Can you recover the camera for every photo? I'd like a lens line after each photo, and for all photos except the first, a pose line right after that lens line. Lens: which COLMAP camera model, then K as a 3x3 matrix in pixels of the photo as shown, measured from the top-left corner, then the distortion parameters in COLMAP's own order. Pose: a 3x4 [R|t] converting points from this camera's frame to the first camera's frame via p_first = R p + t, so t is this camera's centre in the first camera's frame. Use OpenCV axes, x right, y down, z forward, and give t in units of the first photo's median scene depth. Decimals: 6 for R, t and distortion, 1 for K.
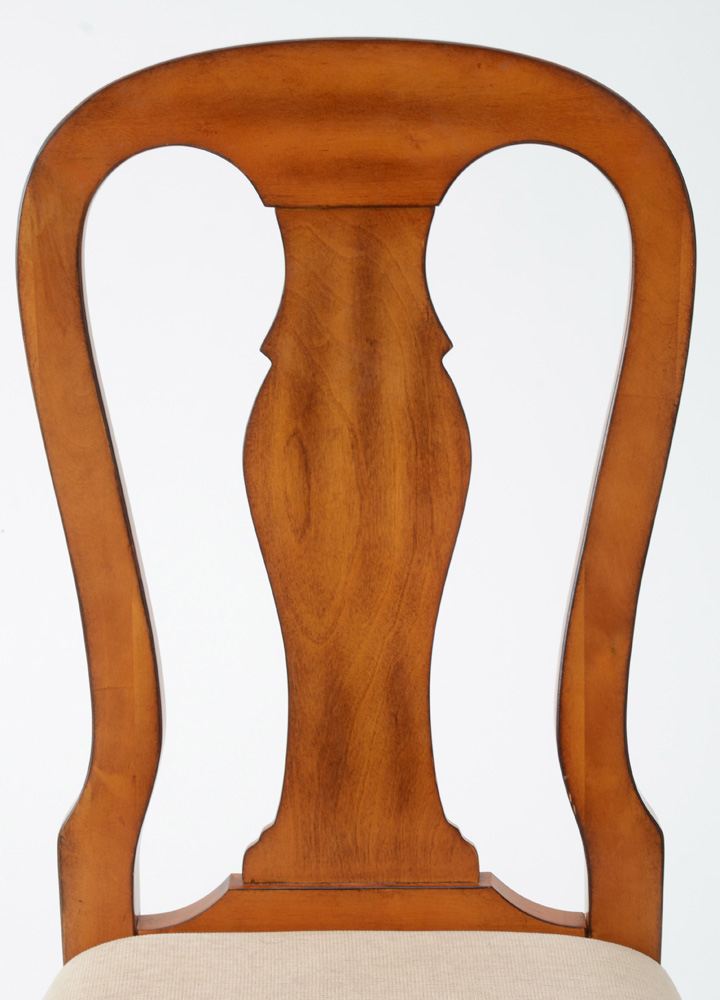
lens RADIAL K [[2964.5, 0, 353.0], [0, 2964.5, 591.1], [0, 0, 1]] dist [0.555823, 0.000000]
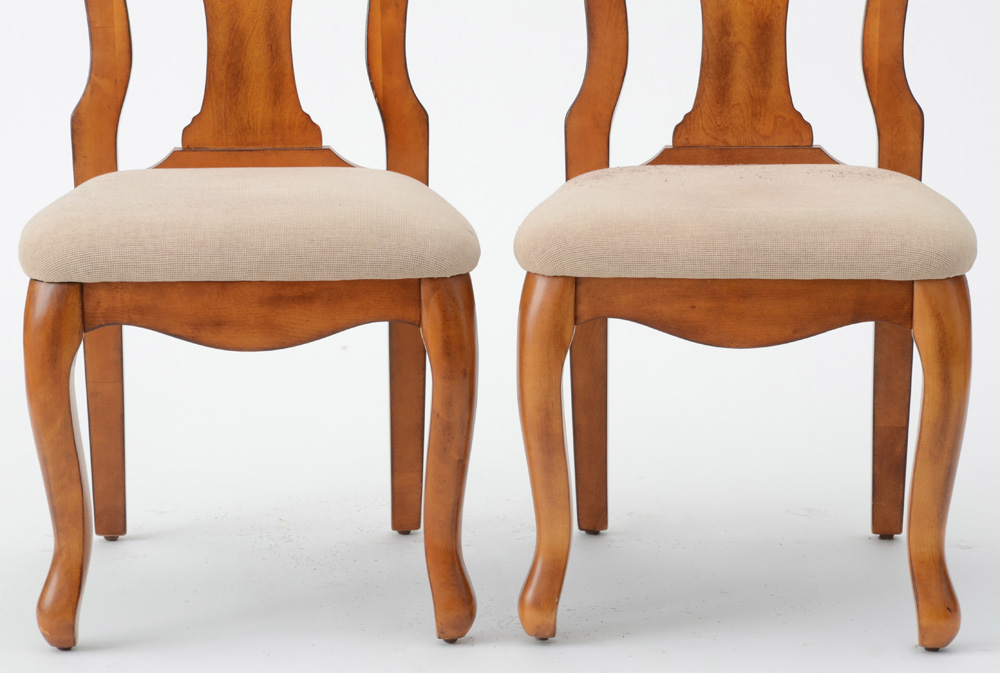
lens RADIAL K [[4644.0, 0, 496.8], [0, 4644.0, 360.7], [0, 0, 1]] dist [1.551743, 0.000000]
pose [[0.998218, -0.011111, 0.058636, -0.016340], [0.019308, 0.989803, -0.141130, 0.606899], [-0.056470, 0.142010, 0.988253, -1.654357]]
